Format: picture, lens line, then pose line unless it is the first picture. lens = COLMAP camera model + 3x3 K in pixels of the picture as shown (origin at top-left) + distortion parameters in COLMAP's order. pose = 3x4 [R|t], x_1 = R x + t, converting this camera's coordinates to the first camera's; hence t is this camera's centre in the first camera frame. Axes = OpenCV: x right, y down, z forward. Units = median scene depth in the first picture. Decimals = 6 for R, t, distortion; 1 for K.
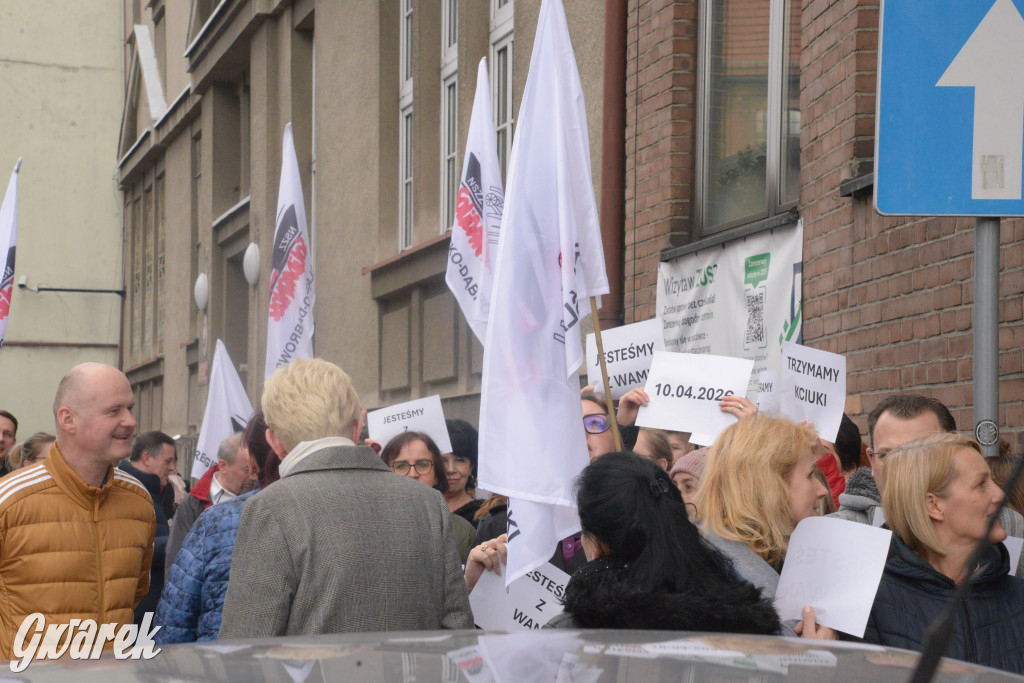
lens RADIAL K [[2374.6, 0, 508.7], [0, 2374.6, 347.7], [0, 0, 1]] dist [0.708071, 1.482120]
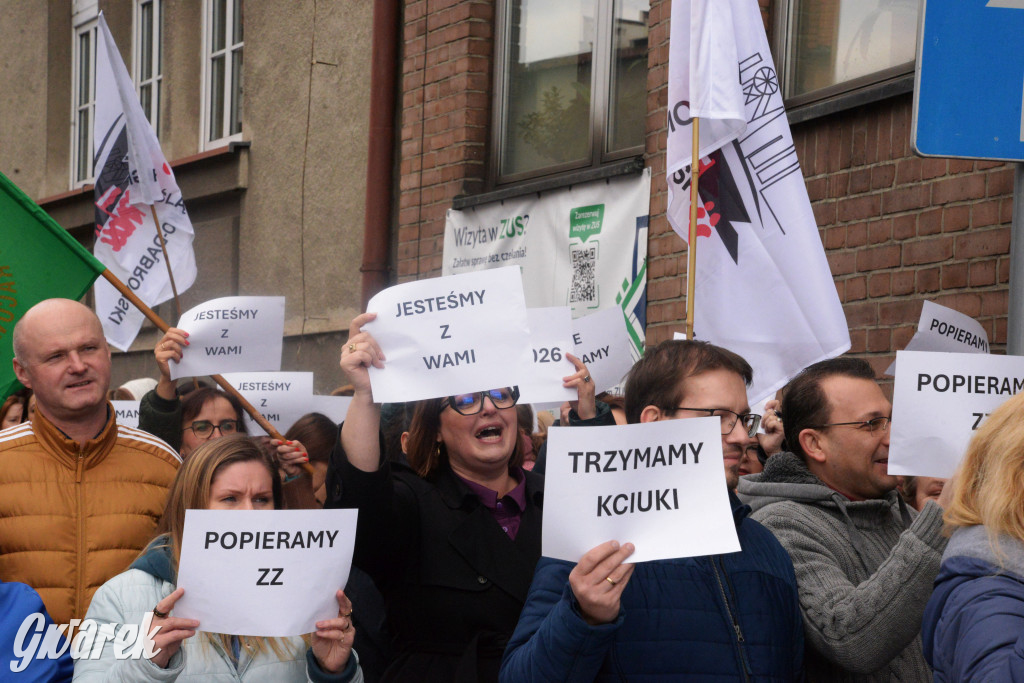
lens RADIAL K [[2377.6, 0, 513.1], [0, 2377.6, 317.0], [0, 0, 1]] dist [0.823174, 0.119680]
pose [[0.980969, 0.044296, 0.189047, -0.092863], [-0.044470, 0.999005, -0.003324, 0.007747], [-0.189006, -0.005146, 0.981962, 0.112649]]
